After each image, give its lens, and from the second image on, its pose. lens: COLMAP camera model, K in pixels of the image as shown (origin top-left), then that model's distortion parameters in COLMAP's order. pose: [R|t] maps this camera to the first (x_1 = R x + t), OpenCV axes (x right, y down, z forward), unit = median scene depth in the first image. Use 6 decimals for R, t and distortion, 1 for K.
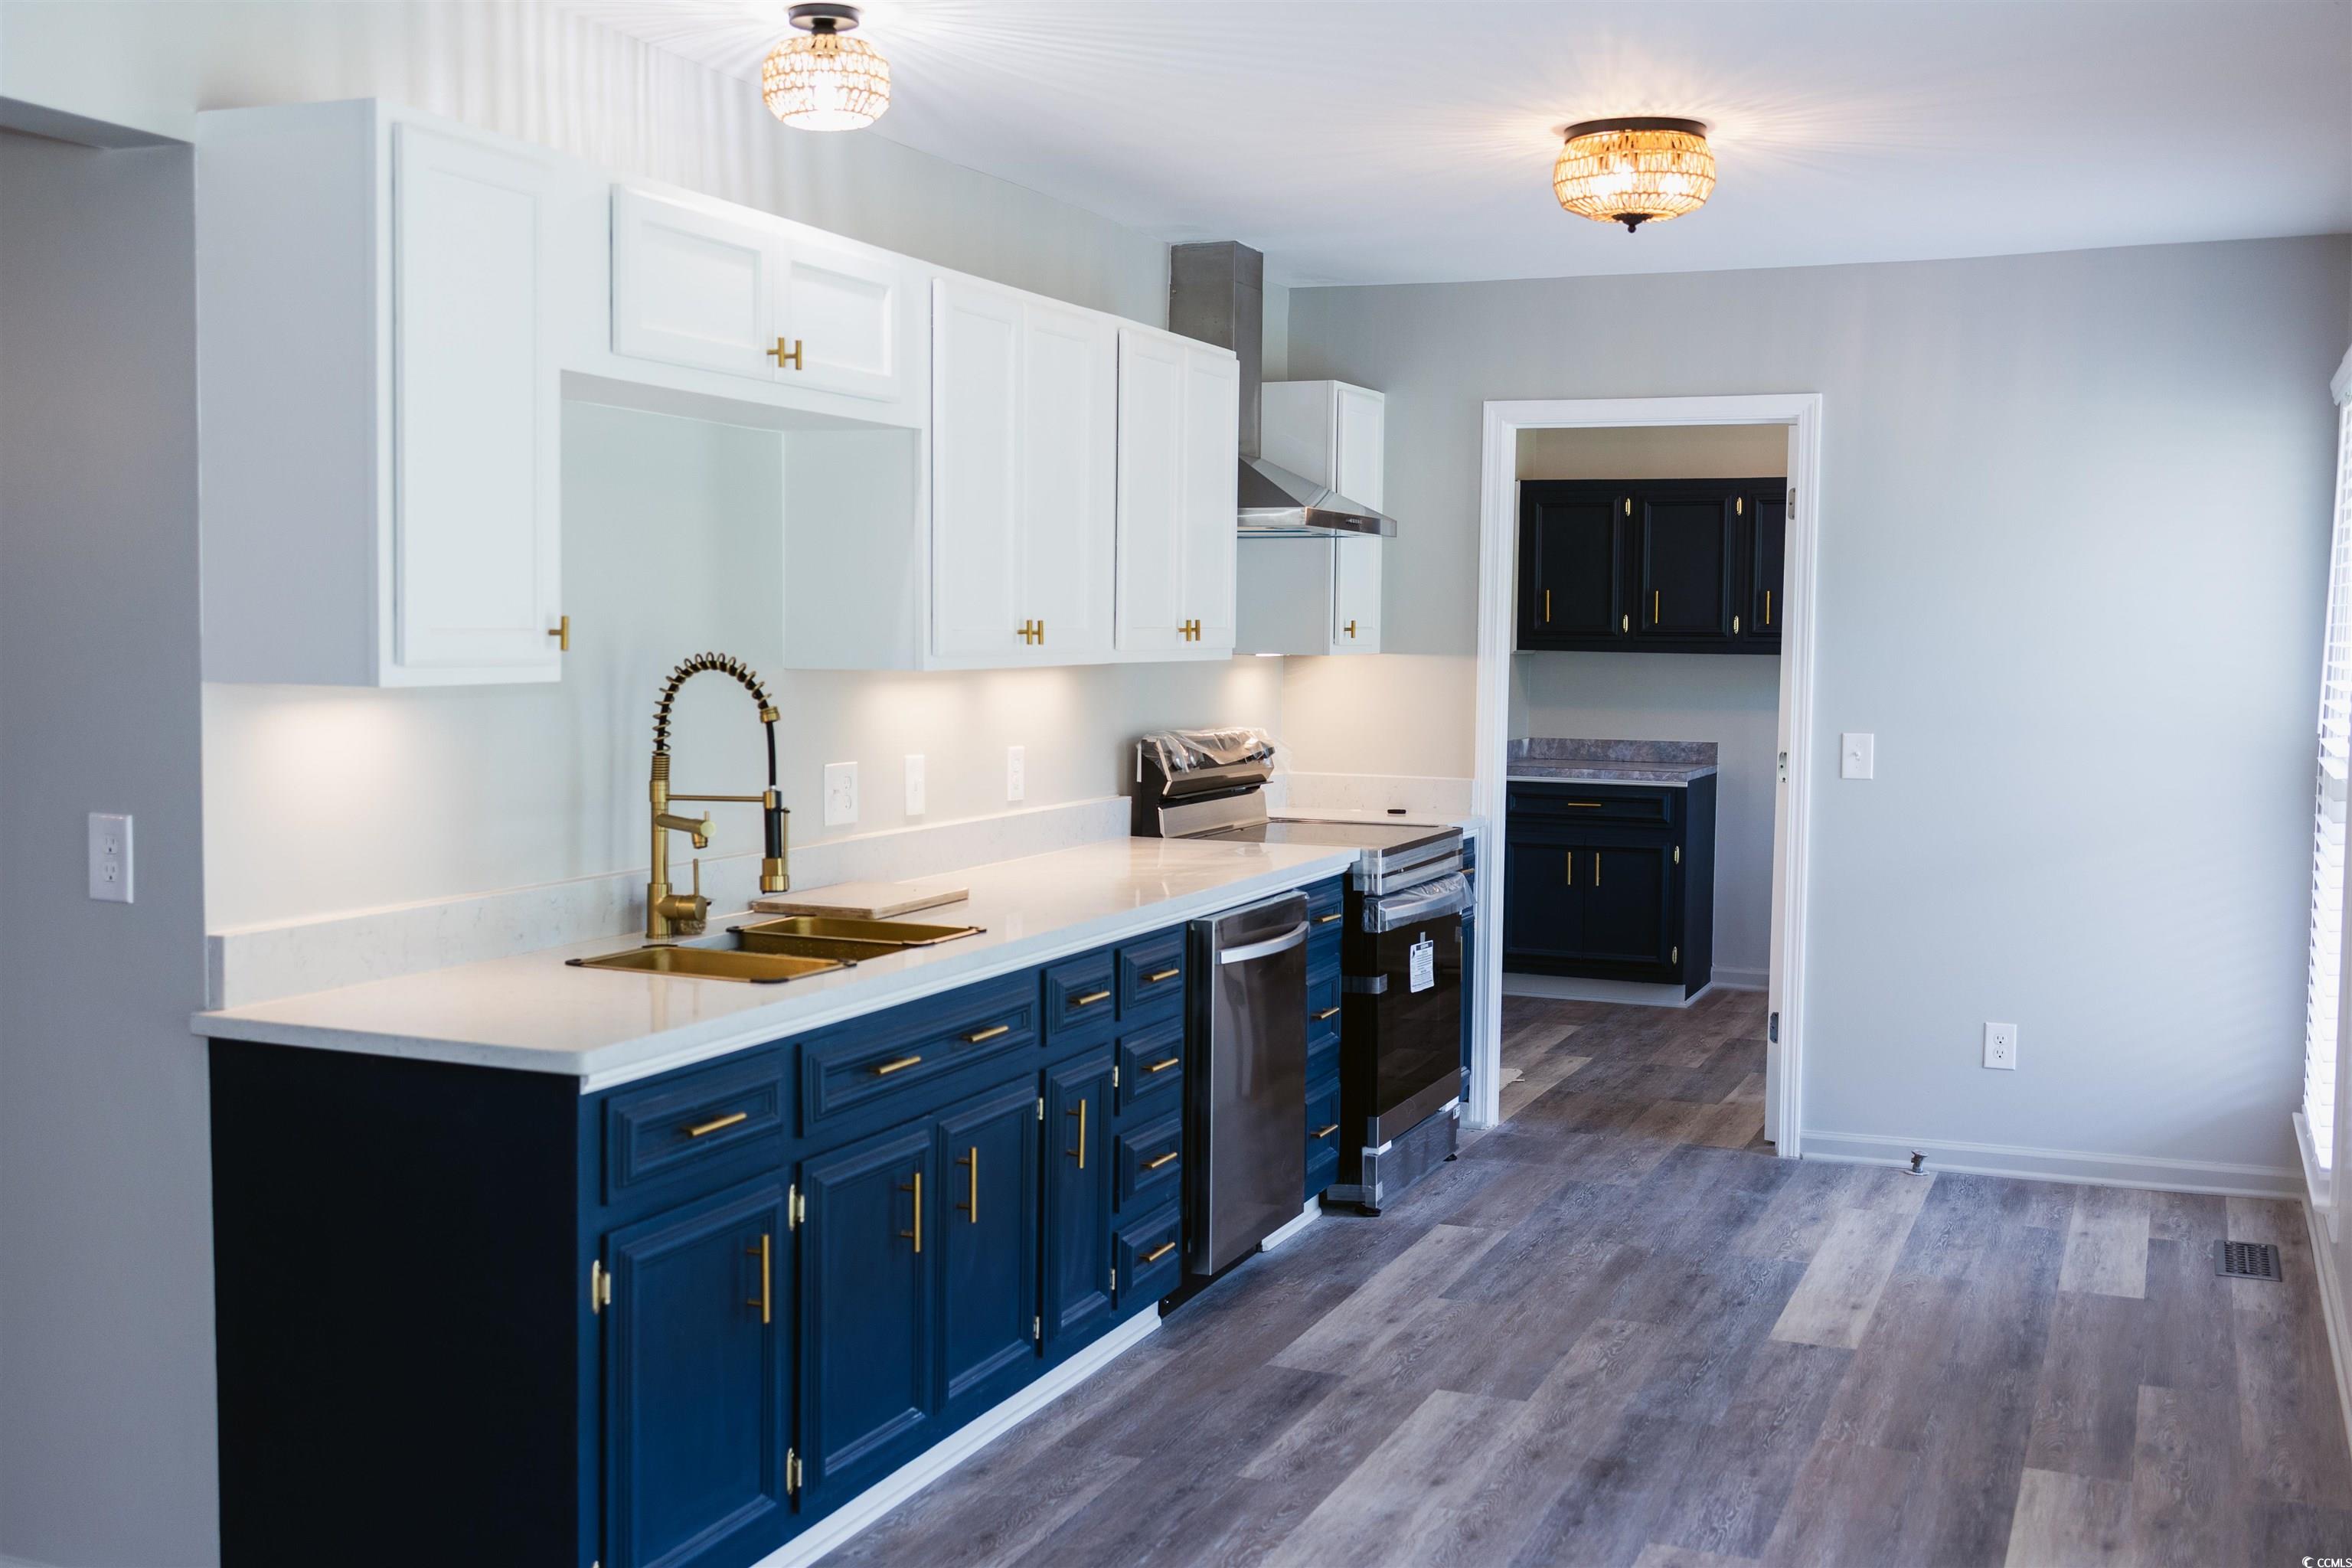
lens RADIAL K [[2317.3, 0, 1176.0], [0, 2317.3, 784.0], [0, 0, 1]] dist [0.016126, 0.018491]
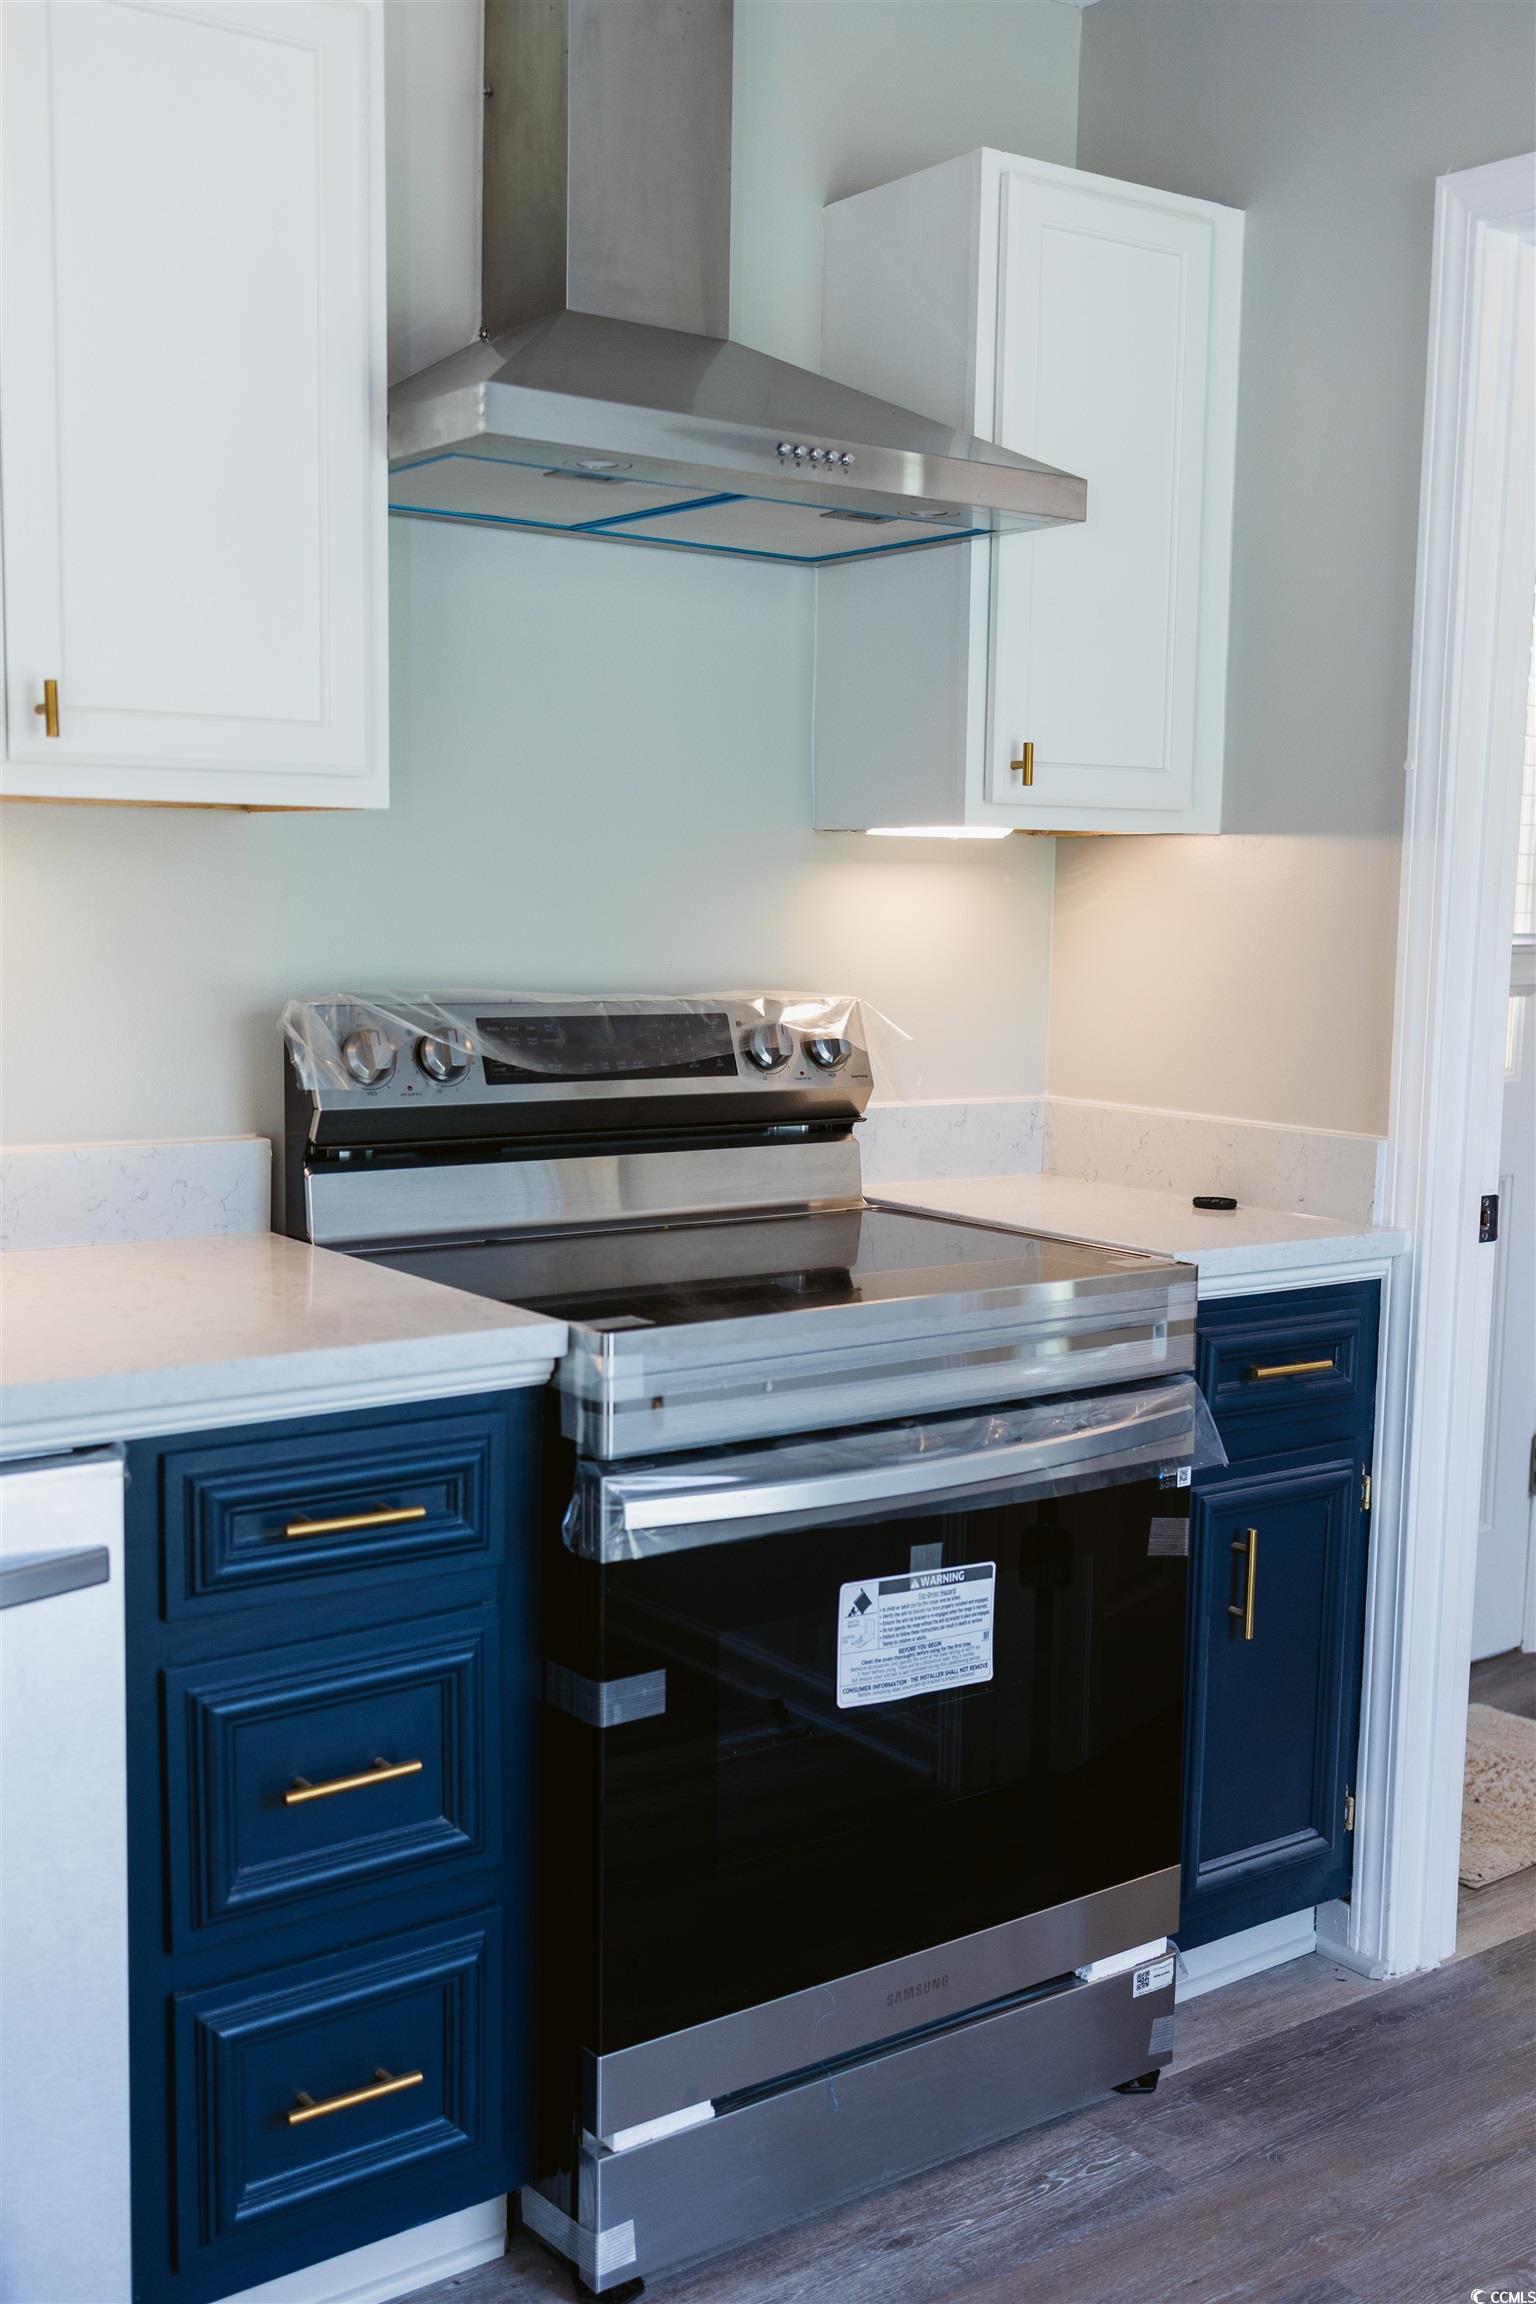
lens RADIAL K [[2270.0, 0, 768.0], [0, 2270.0, 1152.0], [0, 0, 1]] dist [0.016126, 0.018491]
pose [[0.860189, 0.065922, -0.505697, 0.362183], [-0.046762, 0.997628, 0.050507, -0.023026], [0.507828, -0.019799, 0.861231, 0.910912]]
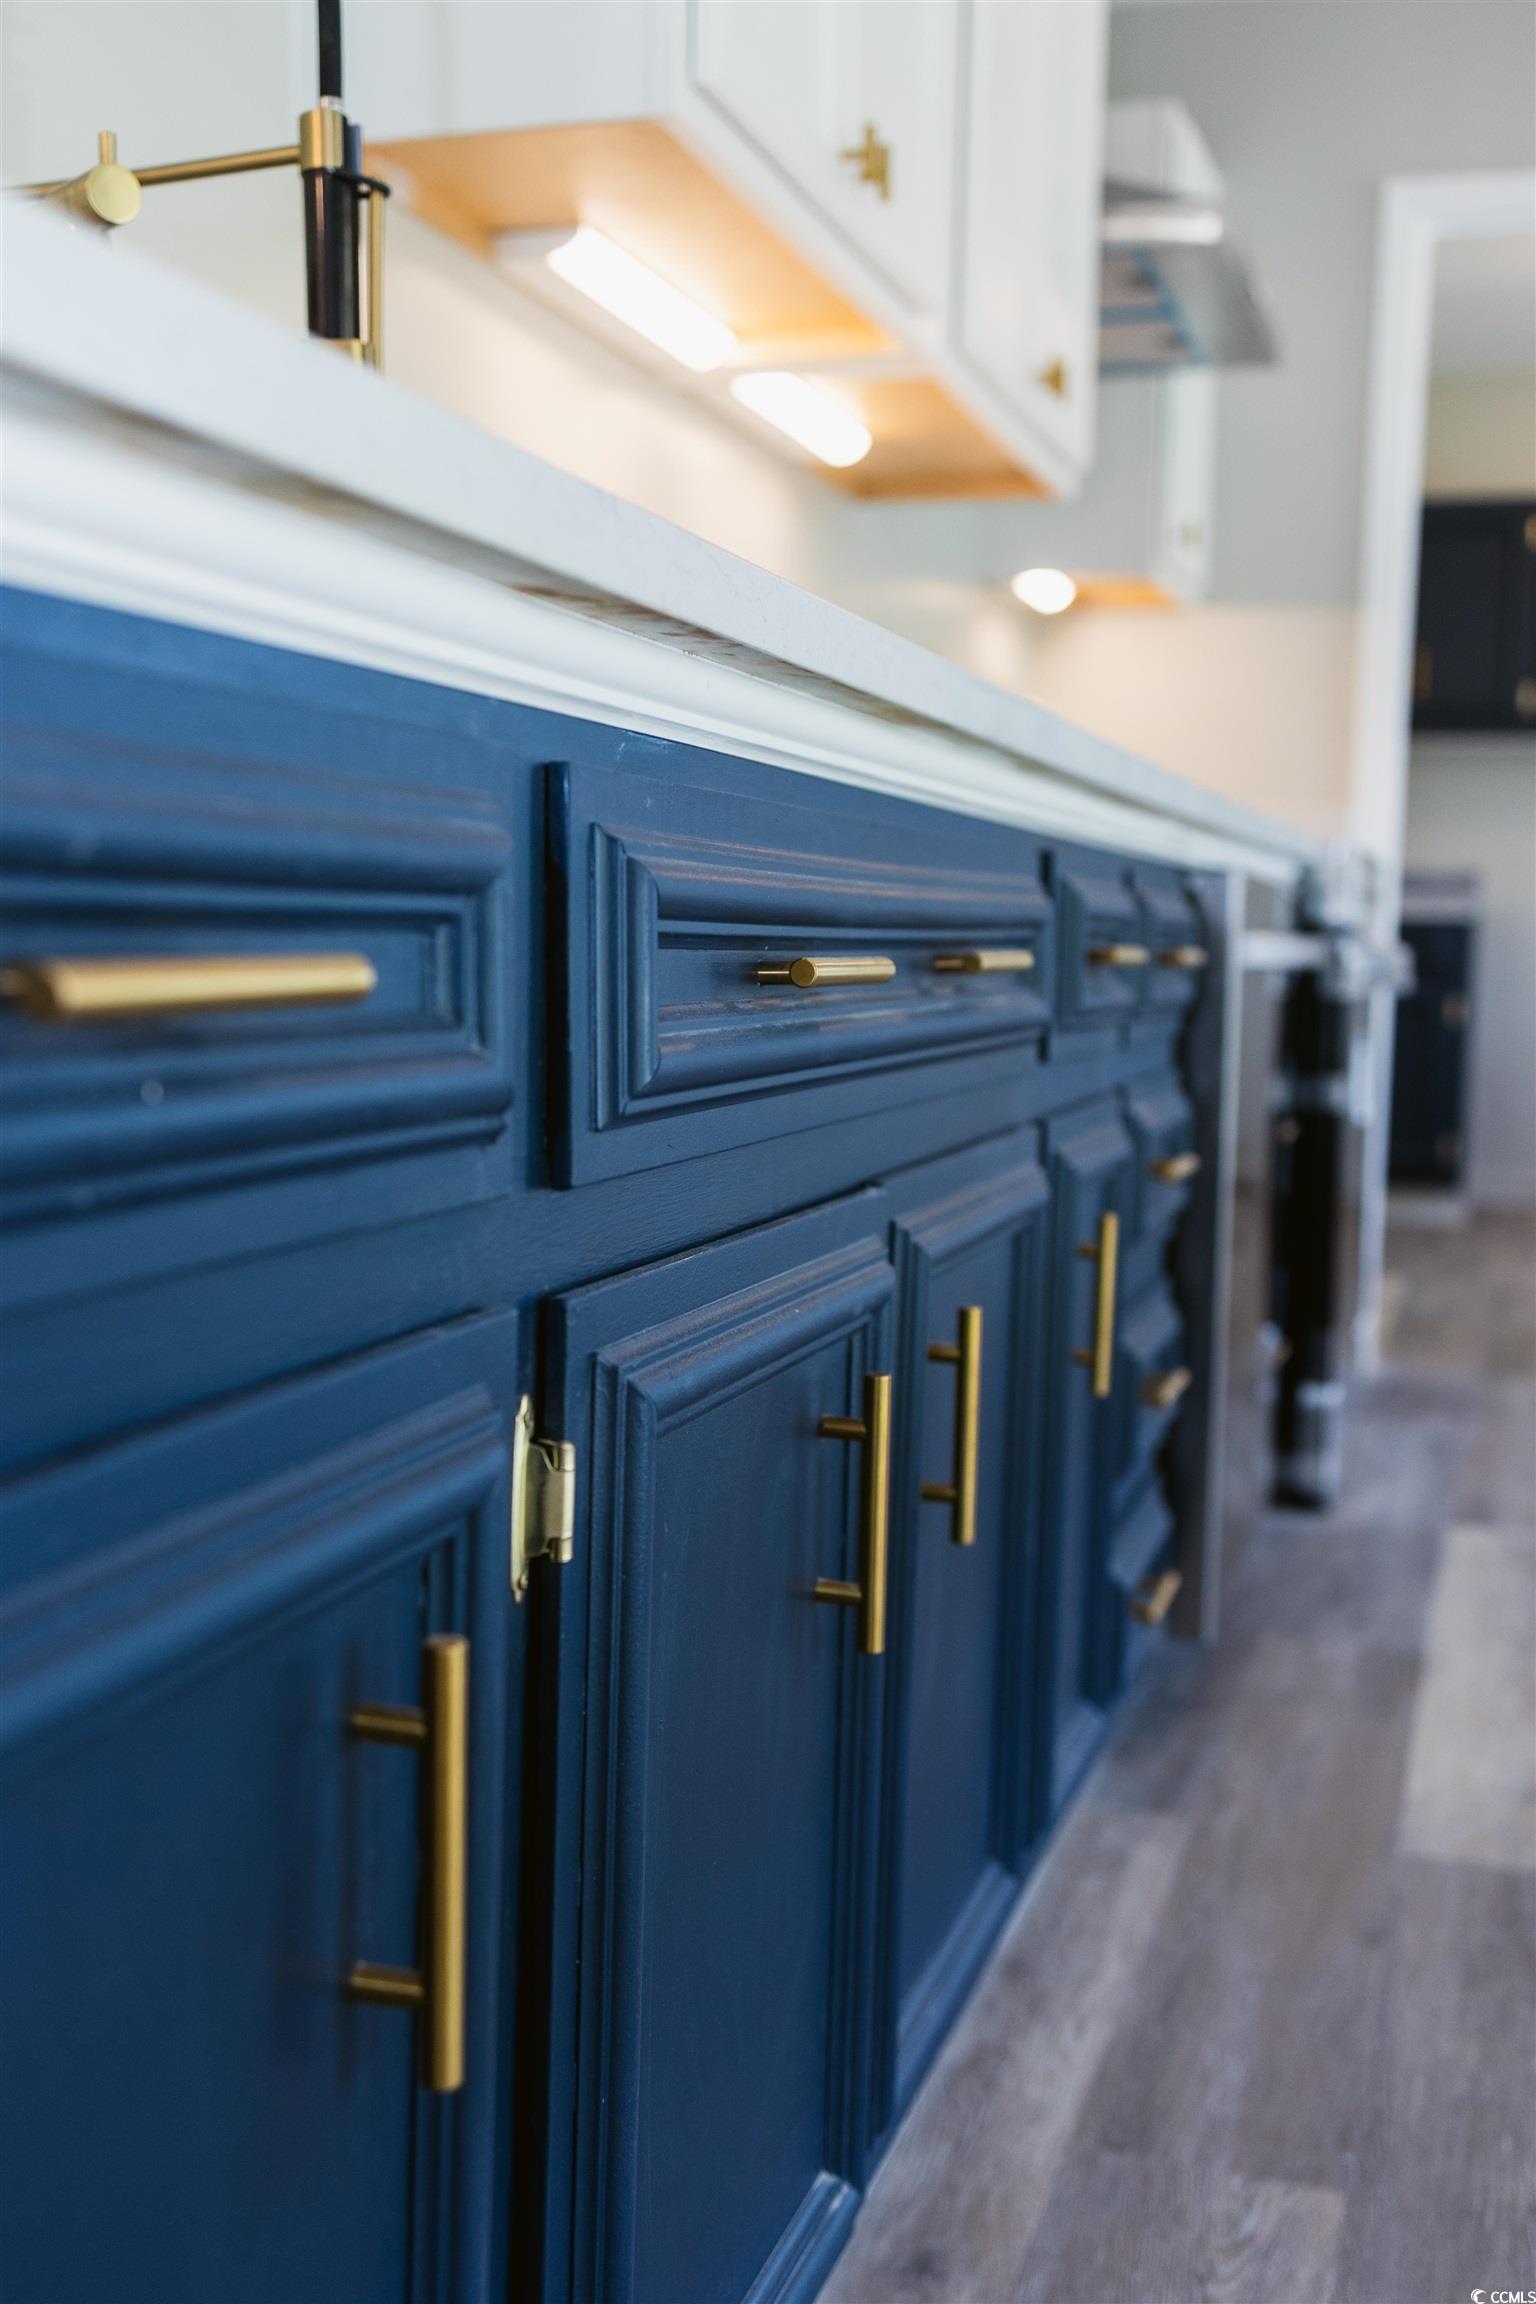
lens RADIAL K [[2270.0, 0, 768.0], [0, 2270.0, 1152.0], [0, 0, 1]] dist [0.016126, 0.018491]
pose [[0.995051, 0.006505, 0.099157, -0.128871], [-0.009175, 0.999607, 0.026493, 0.113077], [-0.098946, -0.027272, 0.994719, 0.615797]]
